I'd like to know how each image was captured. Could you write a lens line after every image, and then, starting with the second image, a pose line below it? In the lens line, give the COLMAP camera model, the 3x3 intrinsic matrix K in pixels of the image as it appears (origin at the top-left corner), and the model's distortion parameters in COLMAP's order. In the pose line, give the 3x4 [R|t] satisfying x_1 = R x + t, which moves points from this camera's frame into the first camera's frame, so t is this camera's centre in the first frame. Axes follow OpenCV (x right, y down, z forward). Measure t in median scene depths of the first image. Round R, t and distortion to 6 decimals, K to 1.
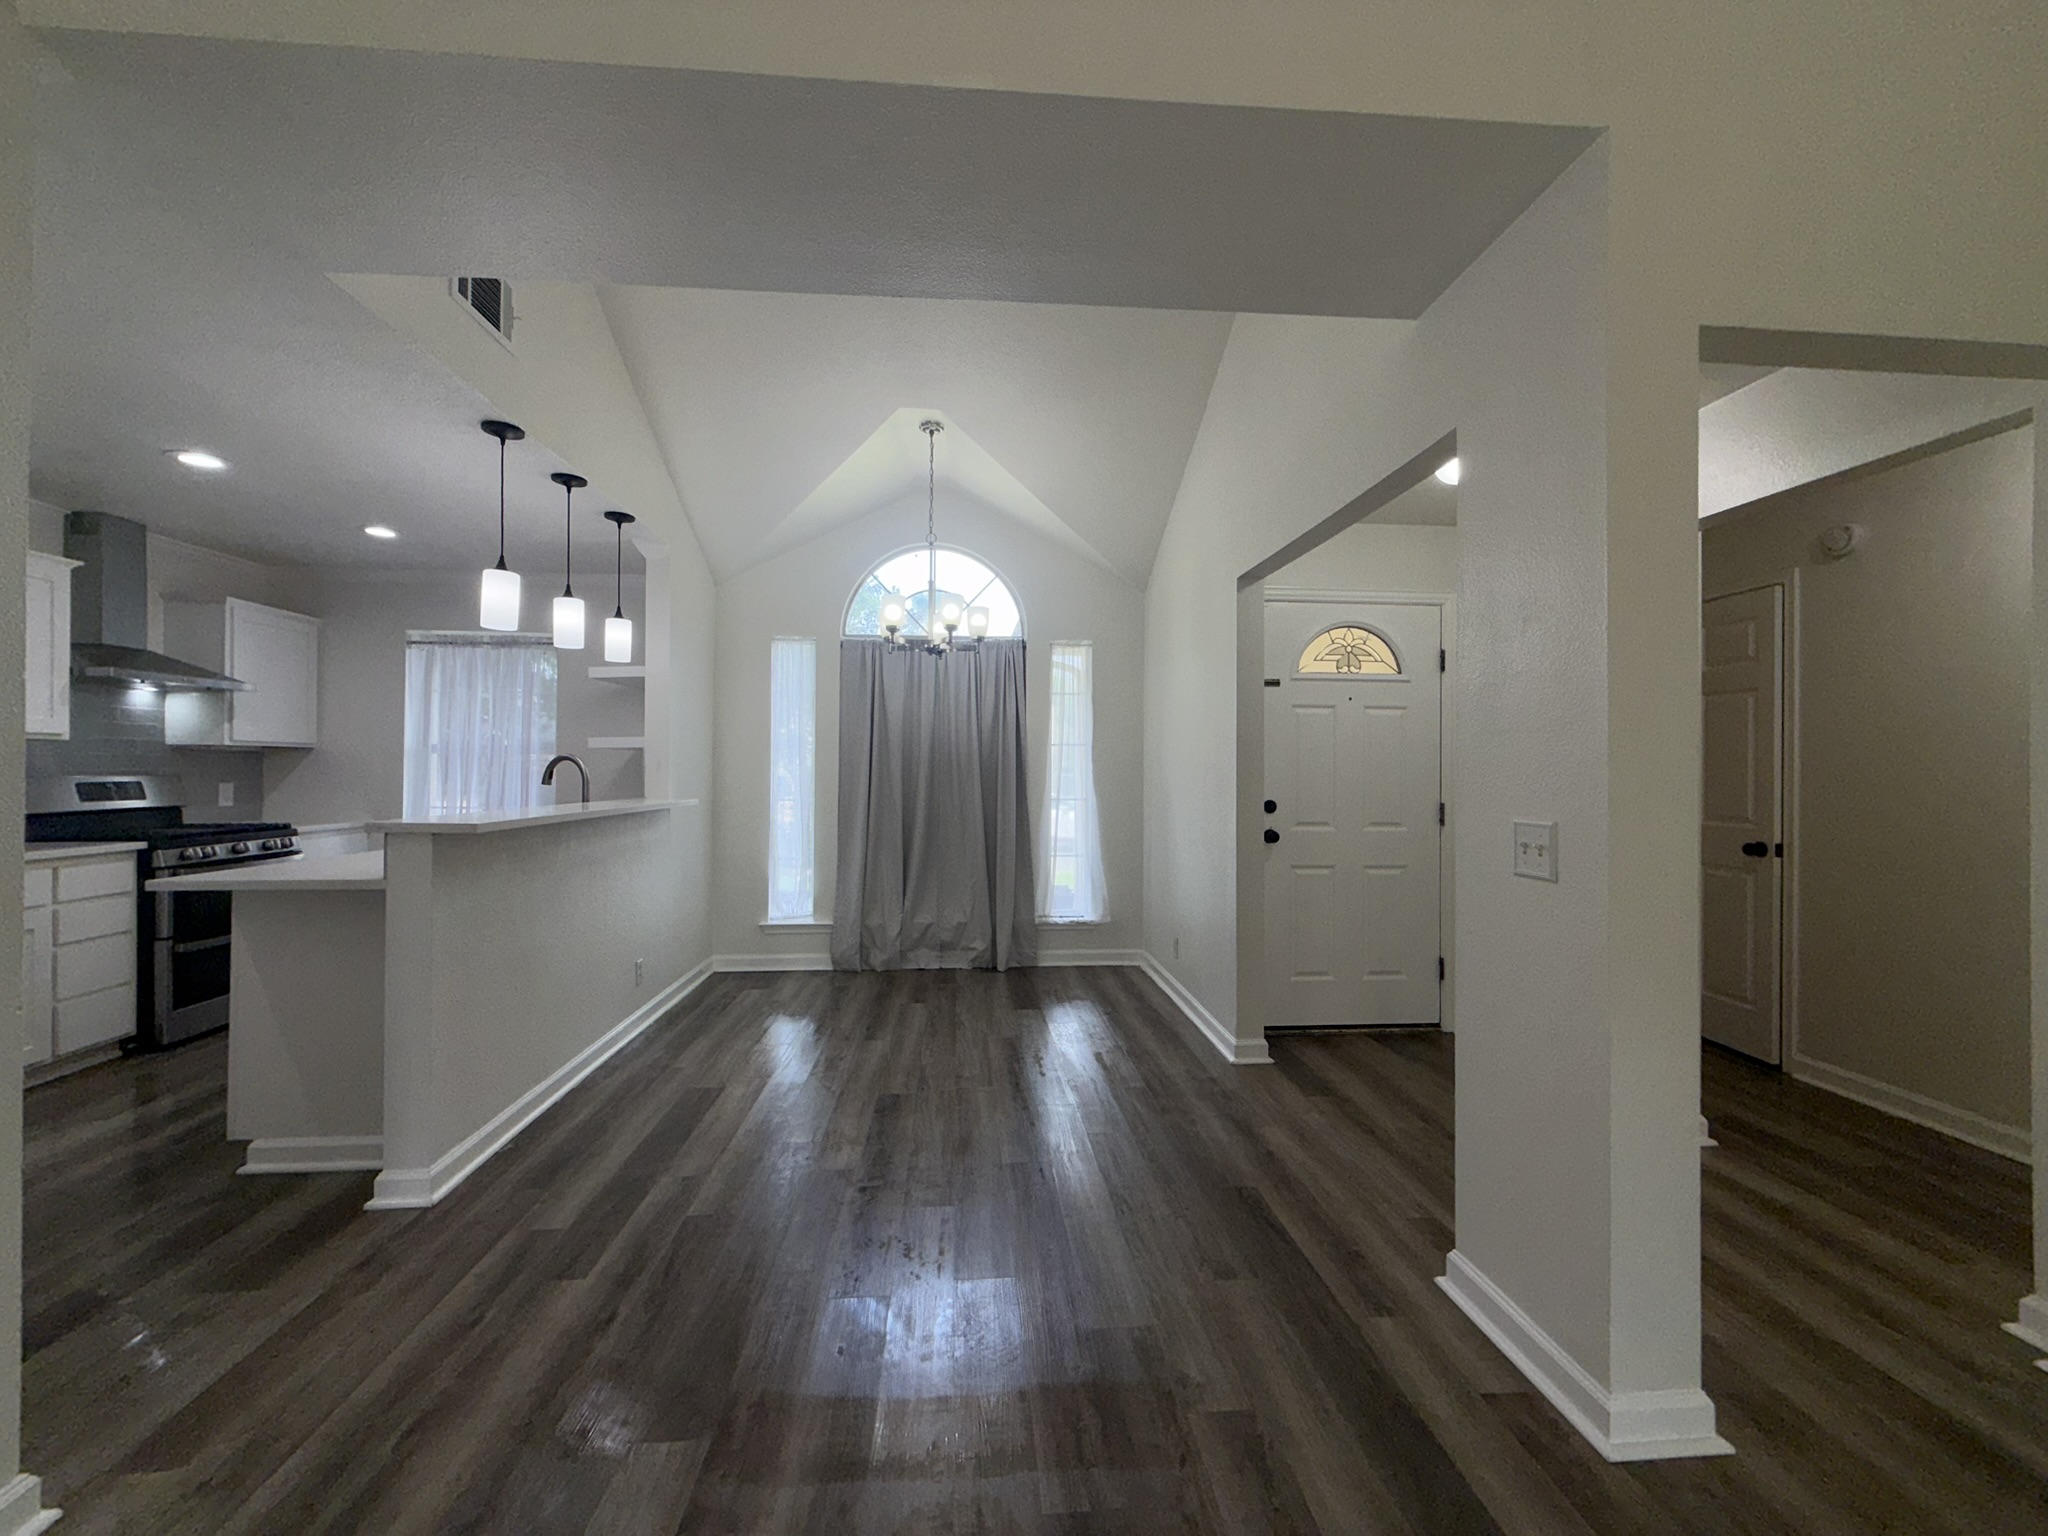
lens RADIAL K [[817.3, 0, 1017.5], [0, 817.3, 764.3], [0, 0, 1]] dist [-0.000286, -0.000197]
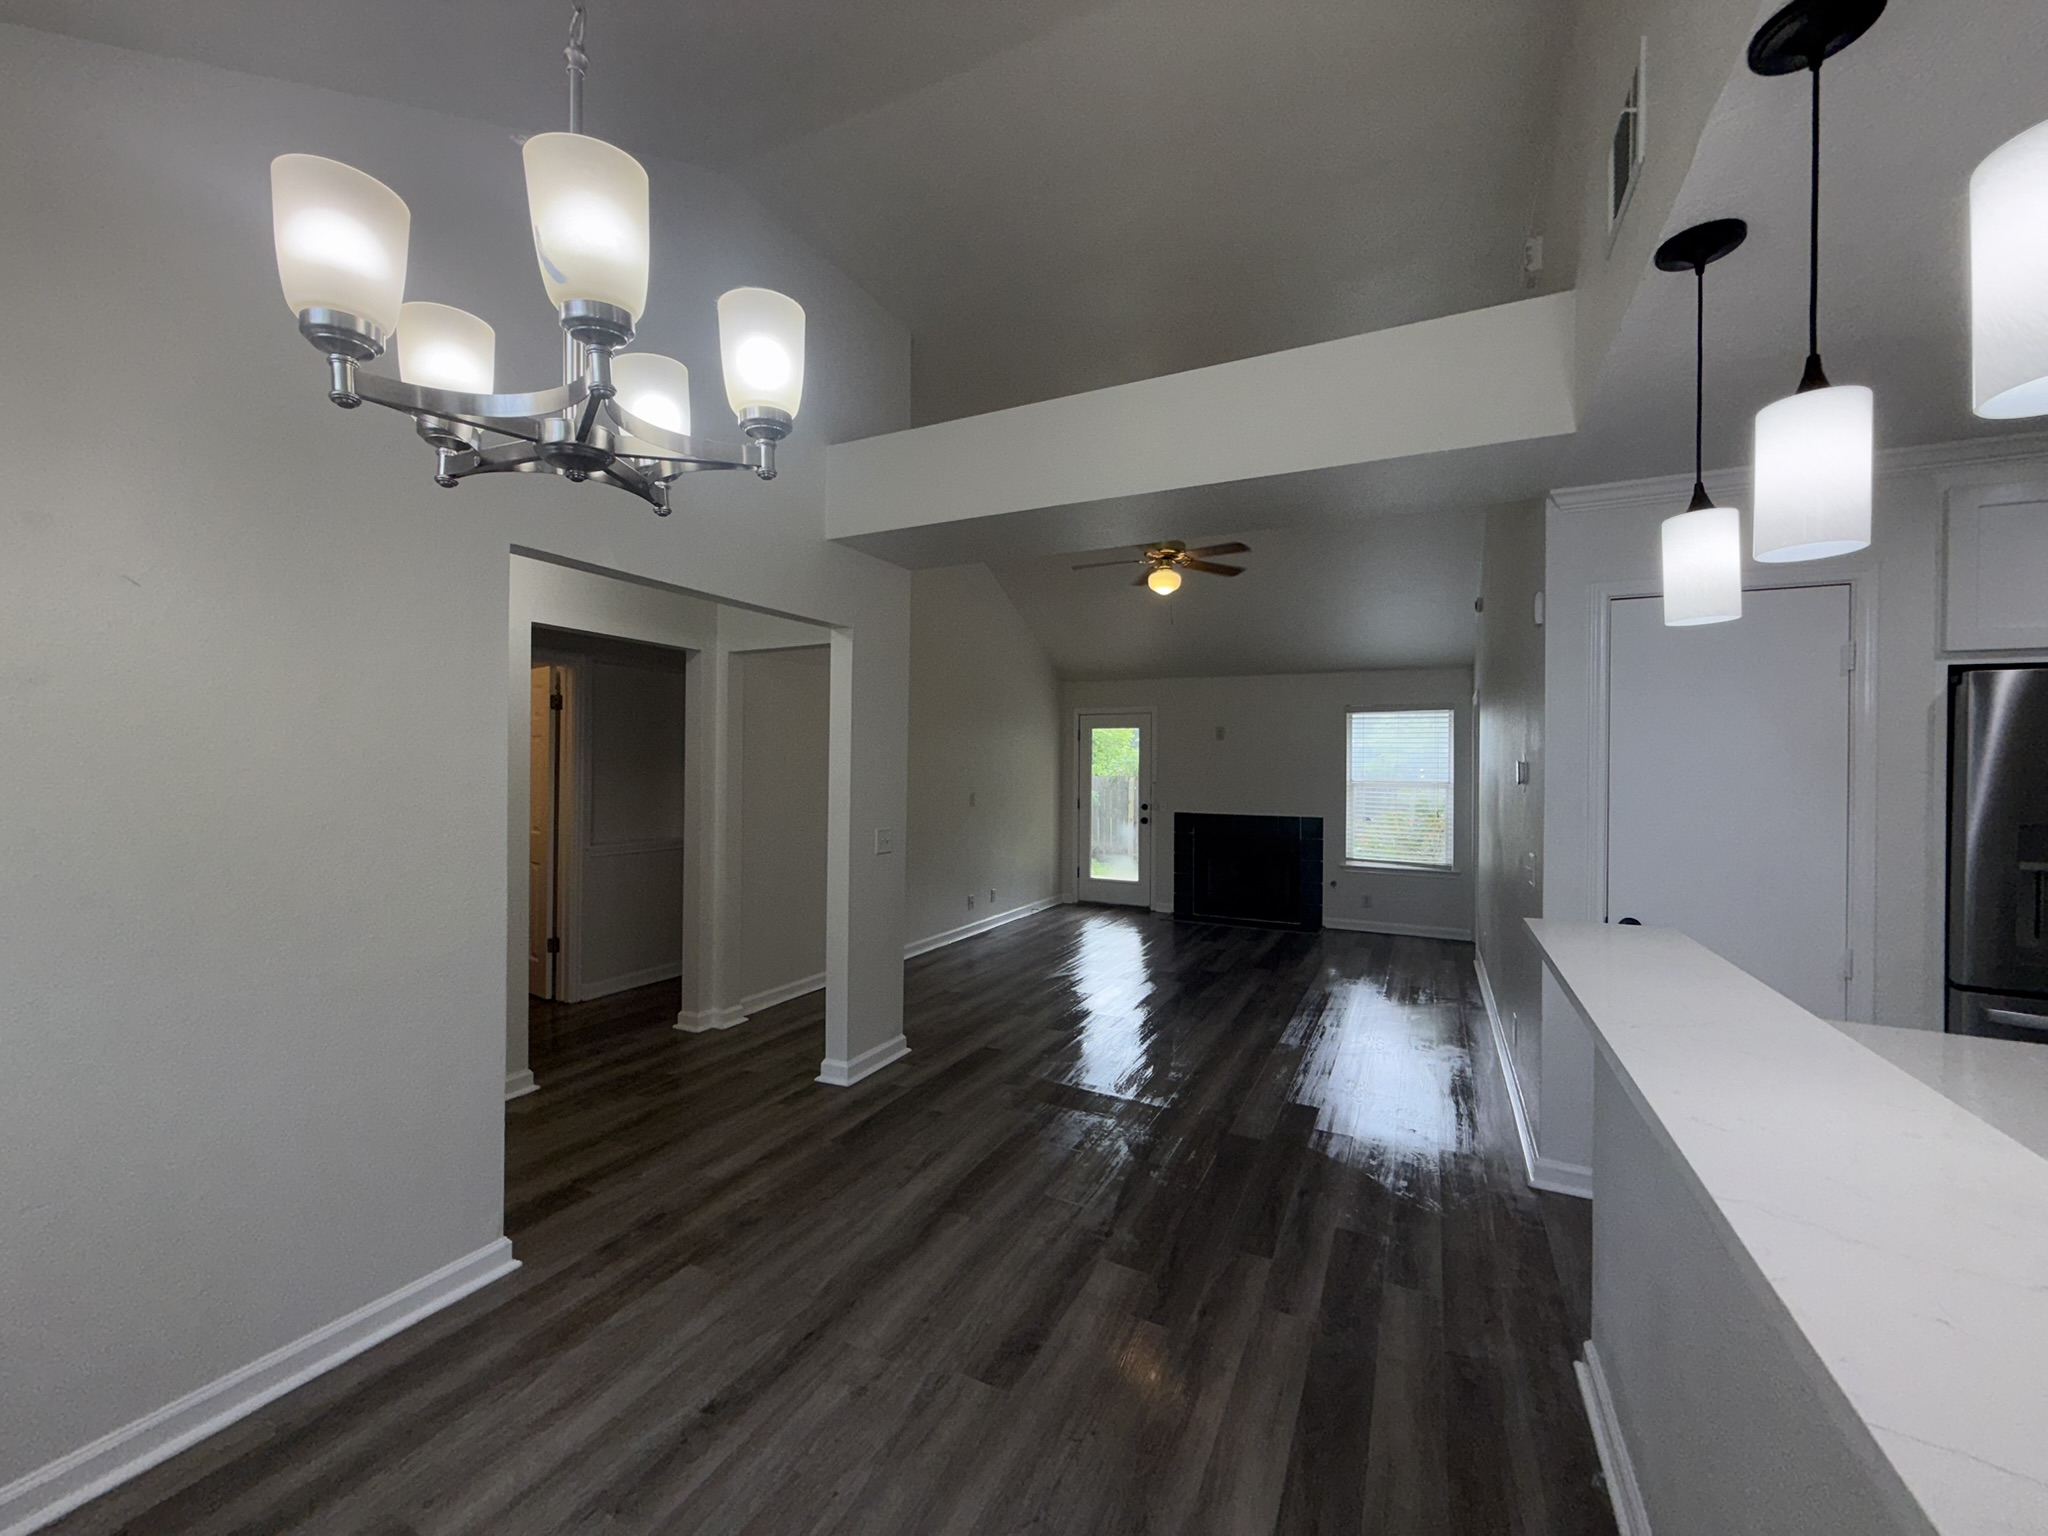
lens RADIAL K [[817.3, 0, 1017.5], [0, 817.3, 764.3], [0, 0, 1]] dist [-0.000286, -0.000197]
pose [[-0.857666, -0.013934, 0.514018, -0.424490], [-0.019407, 0.999798, -0.005279, -0.052073], [-0.513841, -0.014504, -0.857763, 1.348313]]
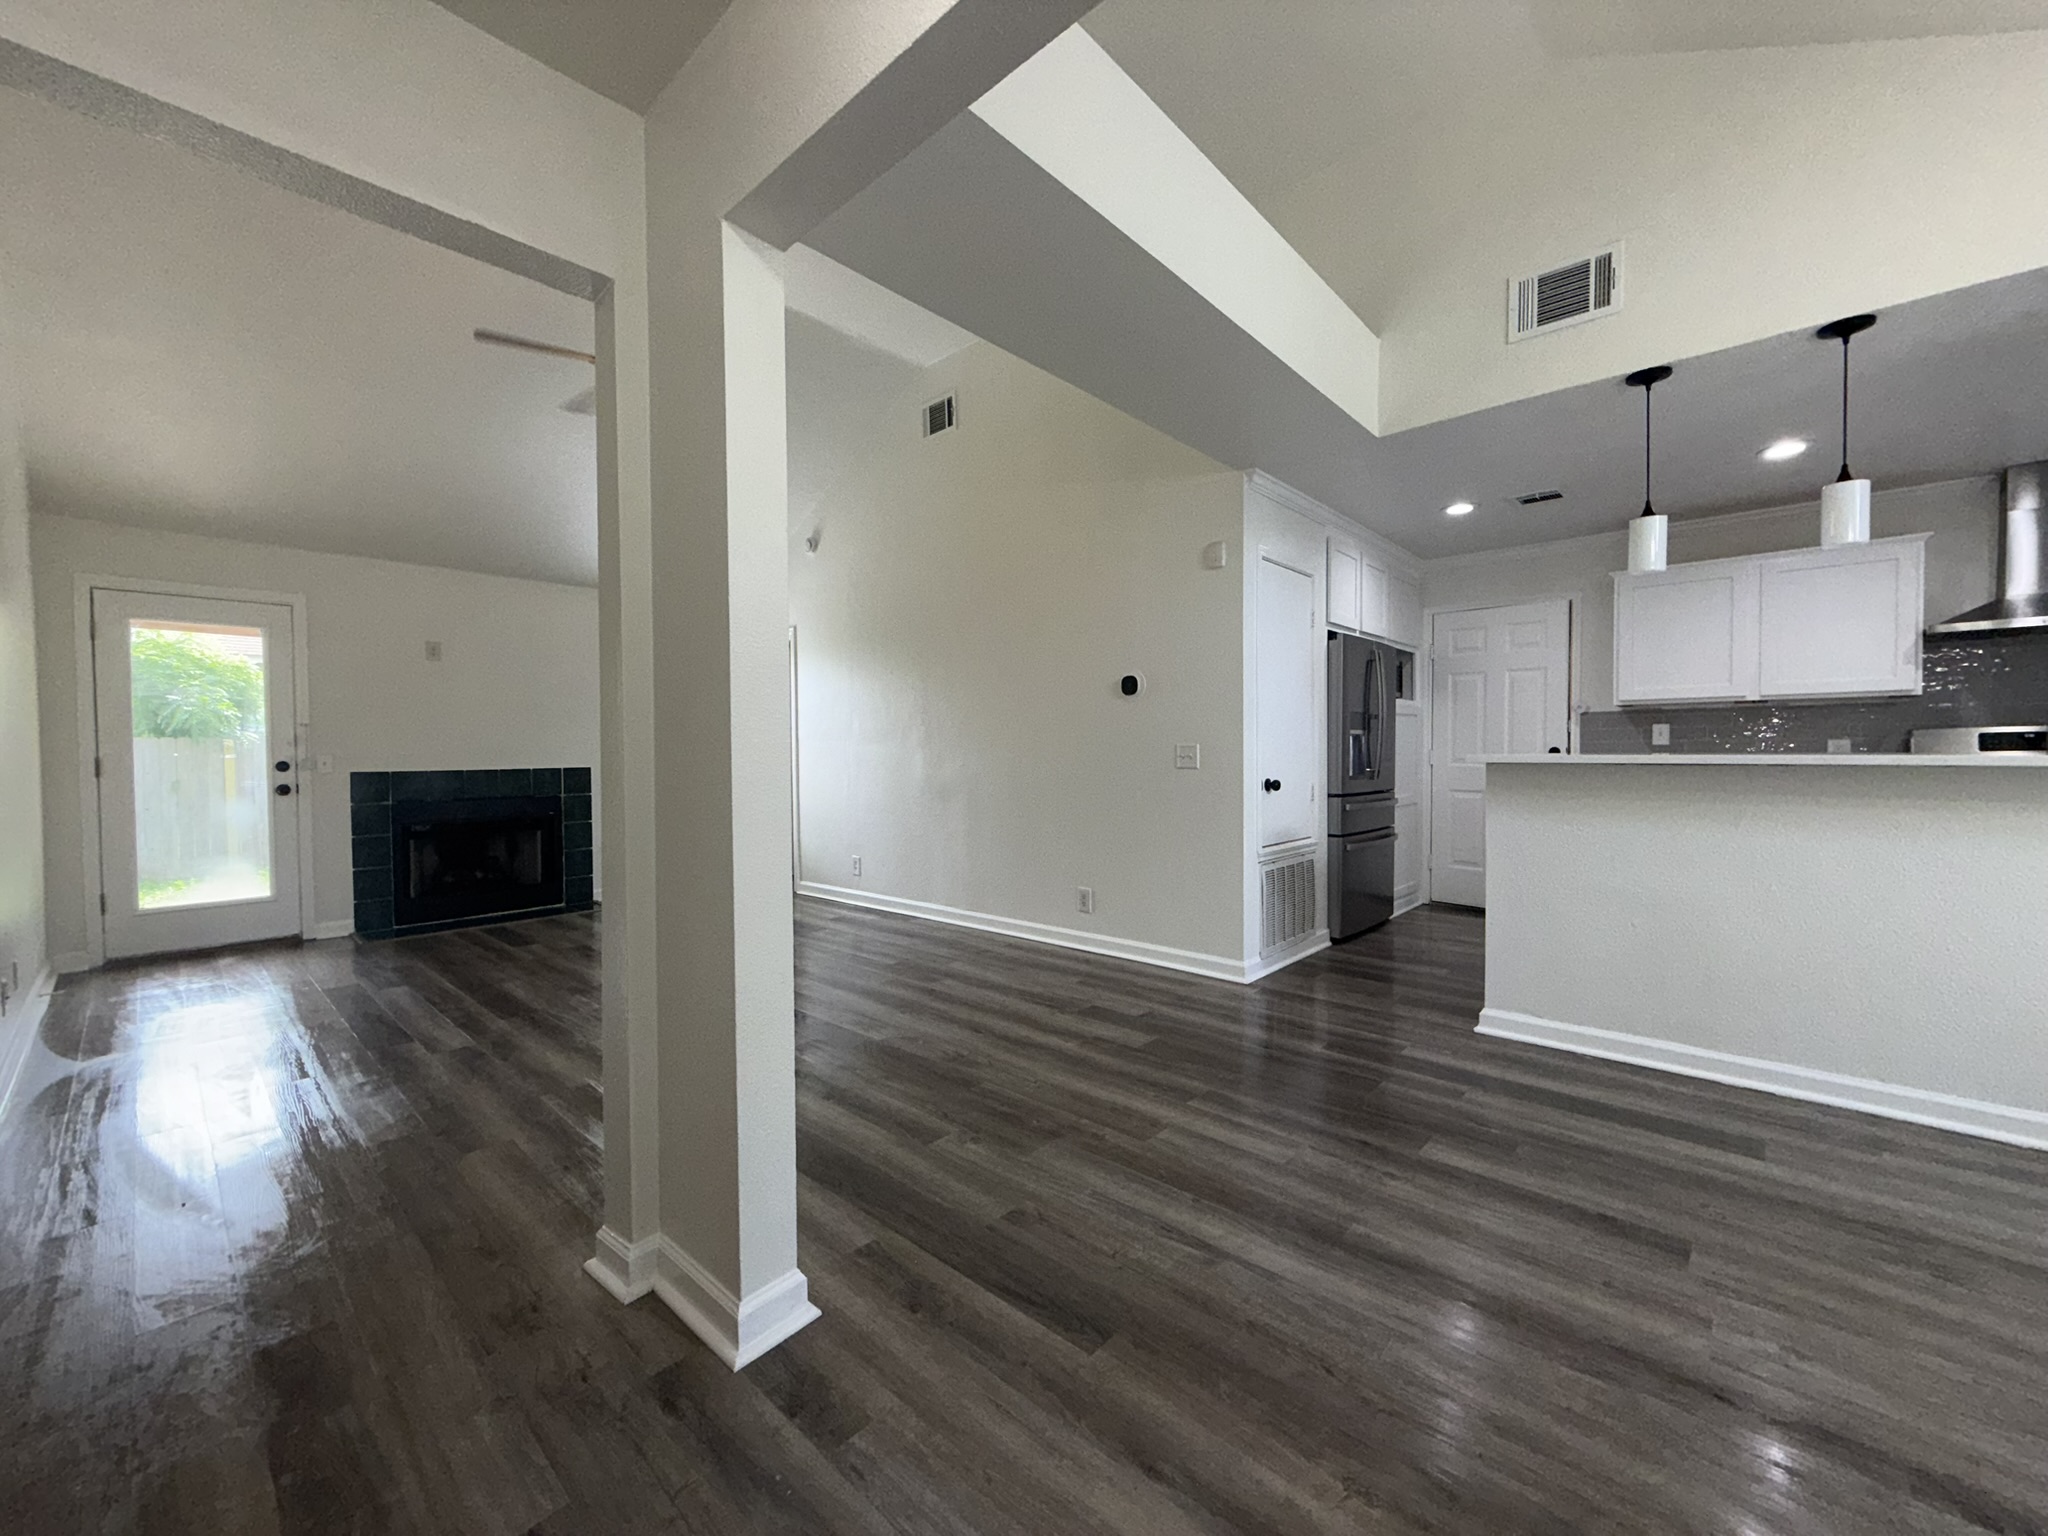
lens RADIAL K [[813.7, 0, 1016.2], [0, 813.7, 763.6], [0, 0, 1]] dist [0.000994, -0.000258]
pose [[-0.730526, 0.012924, -0.682763, 0.514921], [0.007959, 0.999914, 0.010412, 0.043738], [0.682839, 0.002172, -0.730566, 0.969645]]
